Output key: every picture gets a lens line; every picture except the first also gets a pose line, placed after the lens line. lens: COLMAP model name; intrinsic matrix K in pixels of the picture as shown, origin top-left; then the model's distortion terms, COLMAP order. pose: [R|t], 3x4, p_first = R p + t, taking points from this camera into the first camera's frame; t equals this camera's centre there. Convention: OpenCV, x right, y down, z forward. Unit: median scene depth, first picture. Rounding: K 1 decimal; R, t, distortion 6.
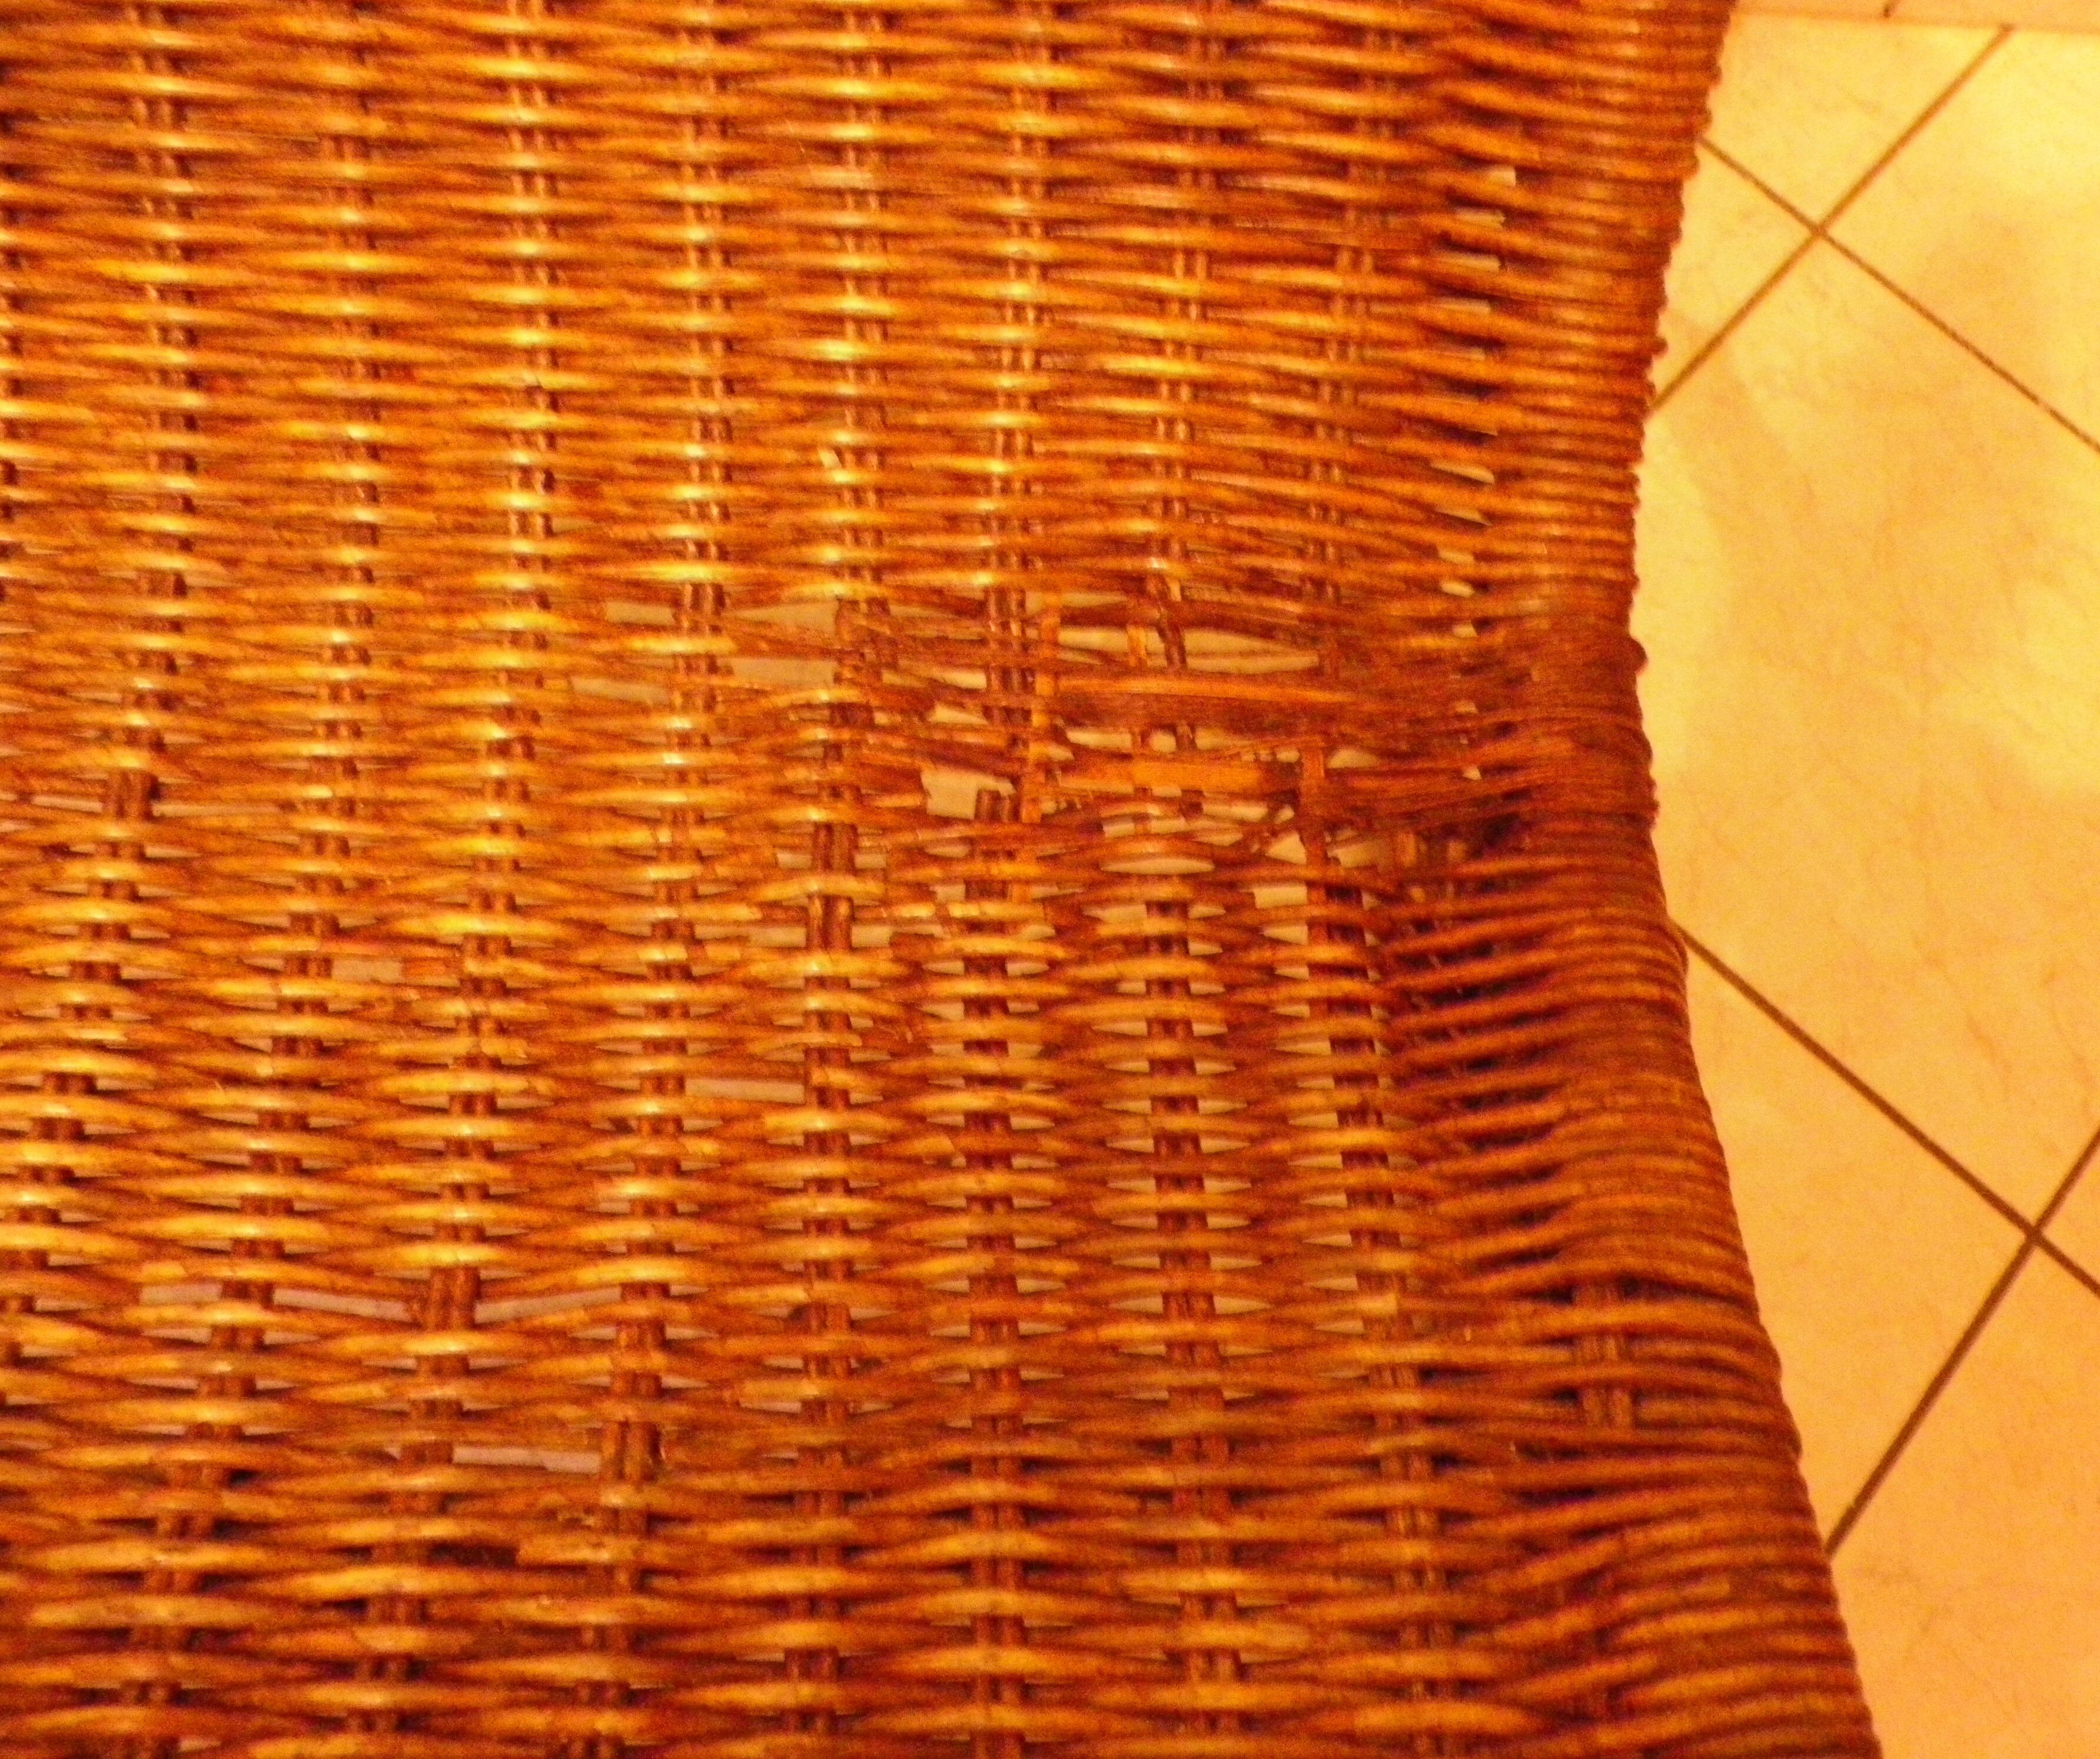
lens RADIAL K [[1772.1, 0, 1150.9], [0, 1772.1, 879.8], [0, 0, 1]] dist [-0.005967, -0.008636]
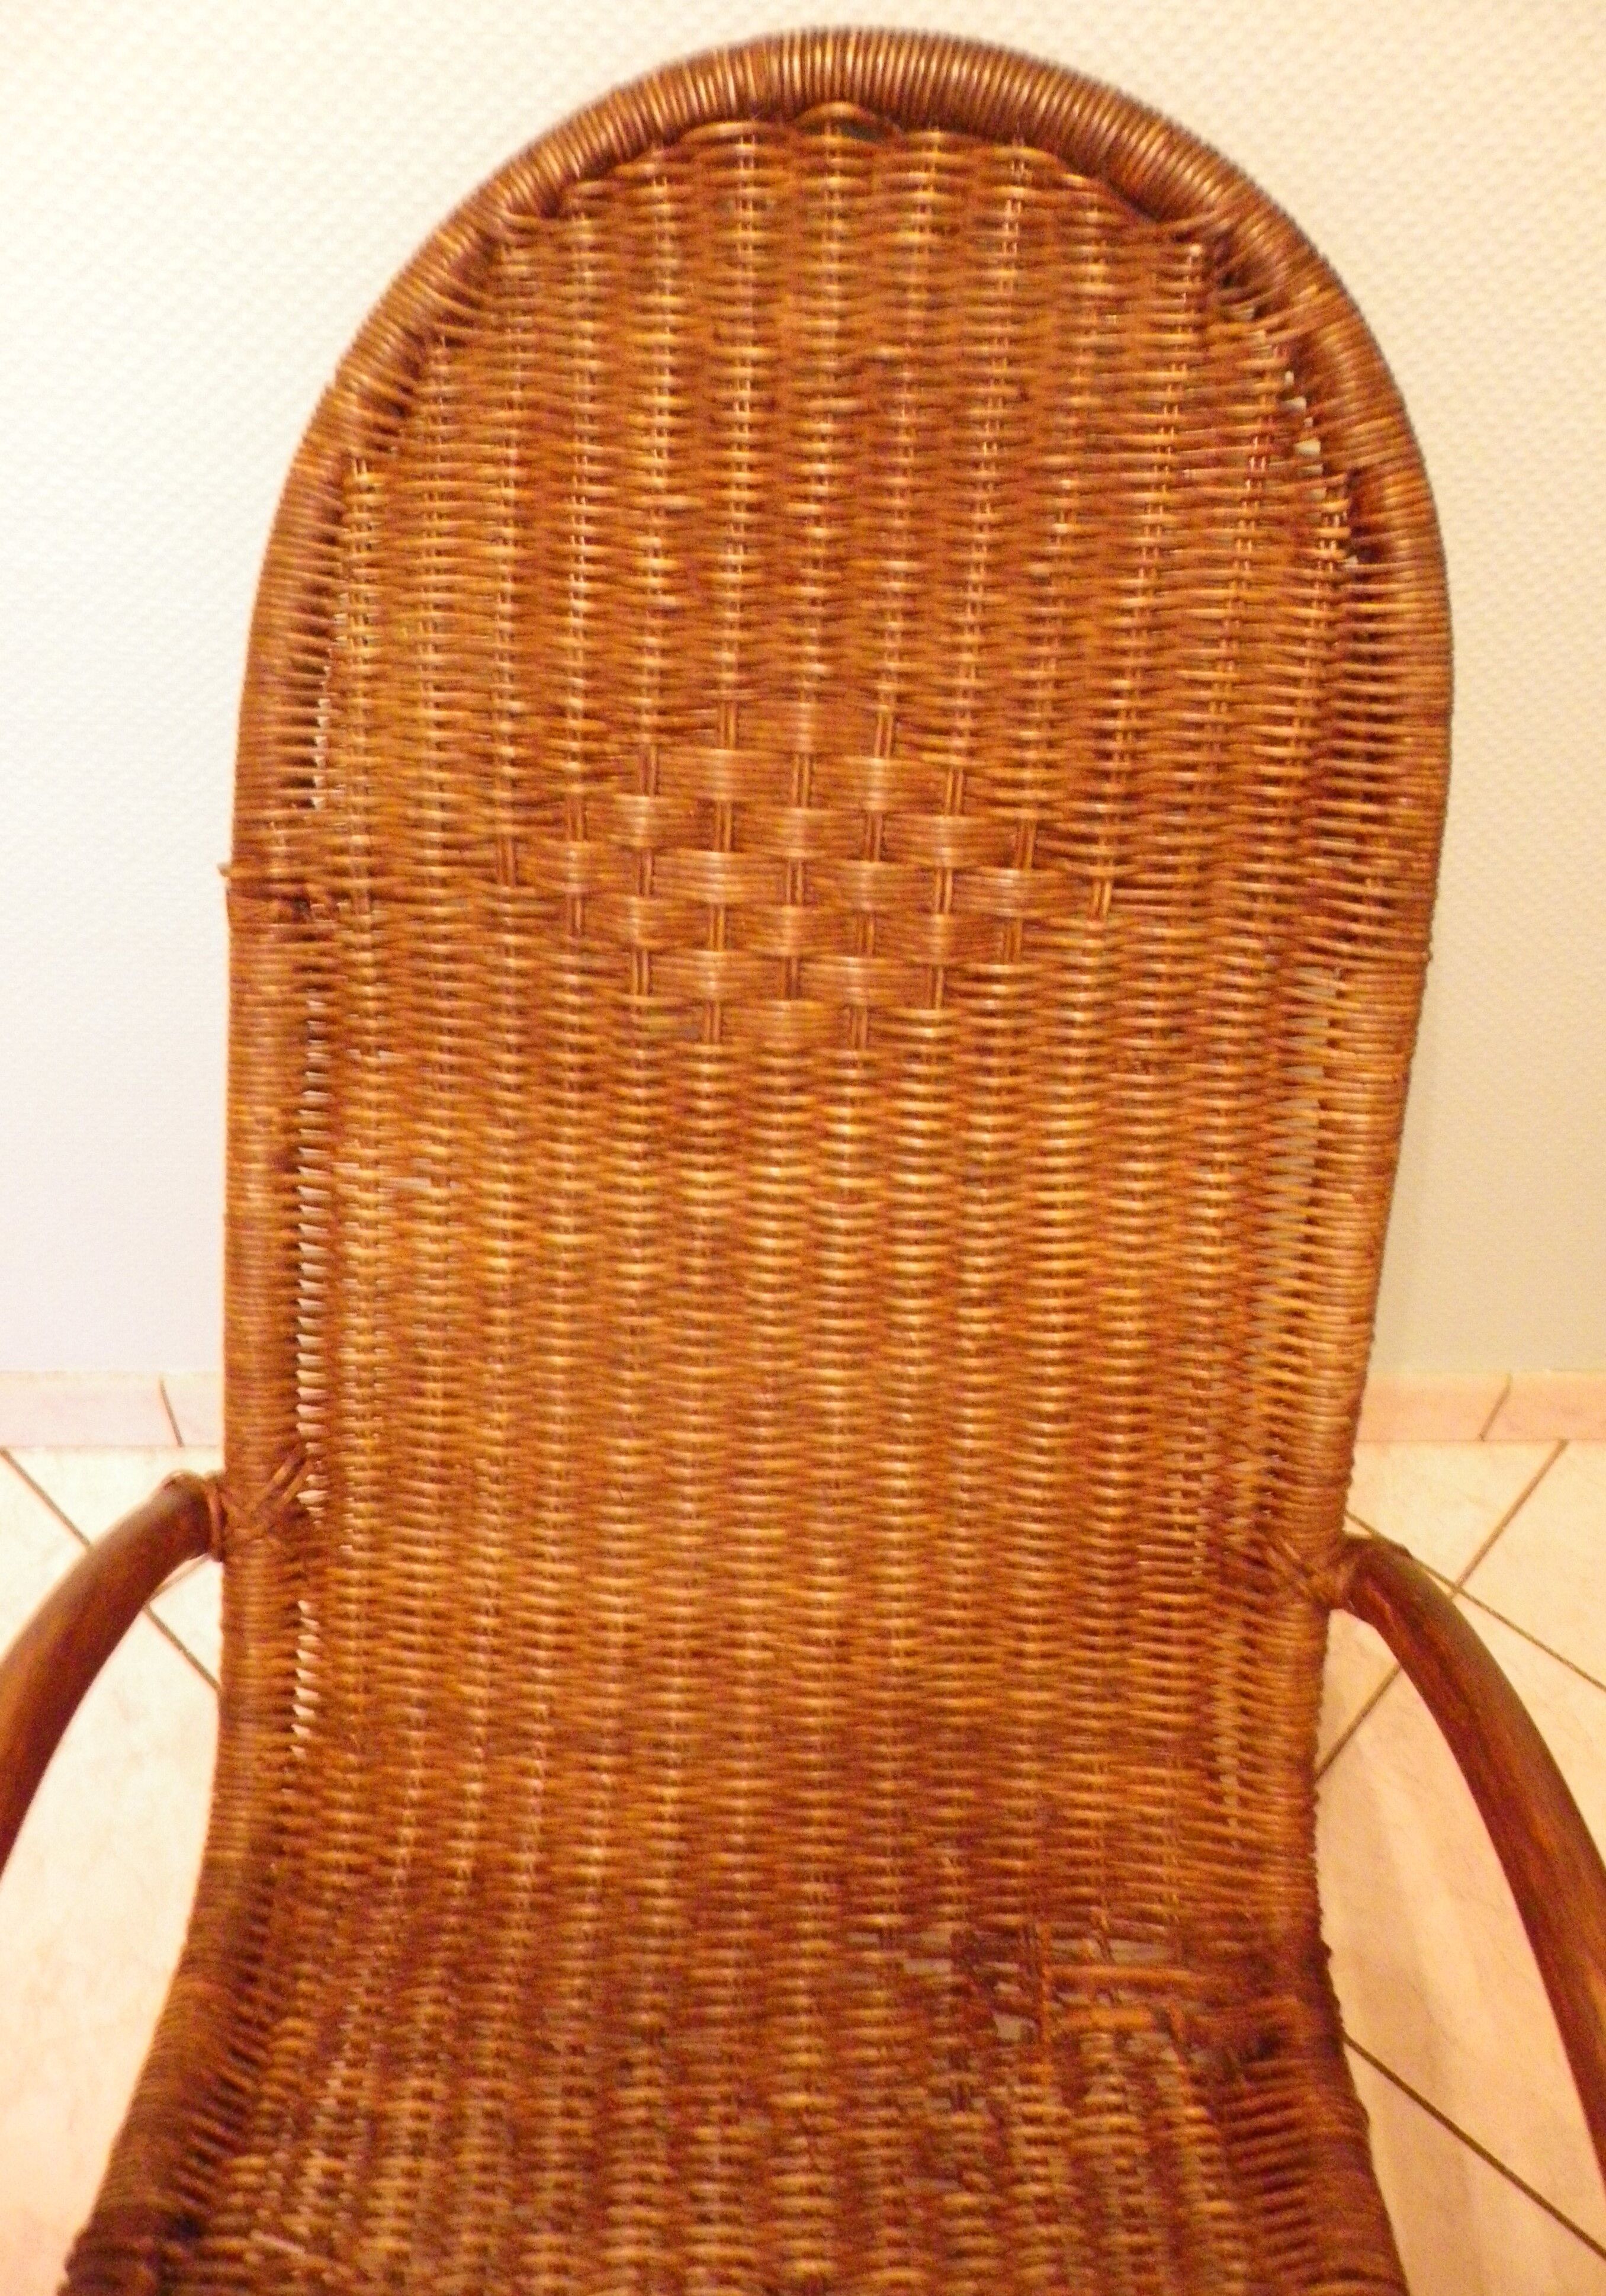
lens RADIAL K [[1795.4, 0, 803.0], [0, 1795.4, 1148.0], [0, 0, 1]] dist [-0.009685, 0.012457]
pose [[0.997321, -0.039006, -0.061874, -0.190052], [0.006991, 0.892895, -0.450210, -0.026404], [0.072808, 0.448572, 0.890776, -1.466188]]
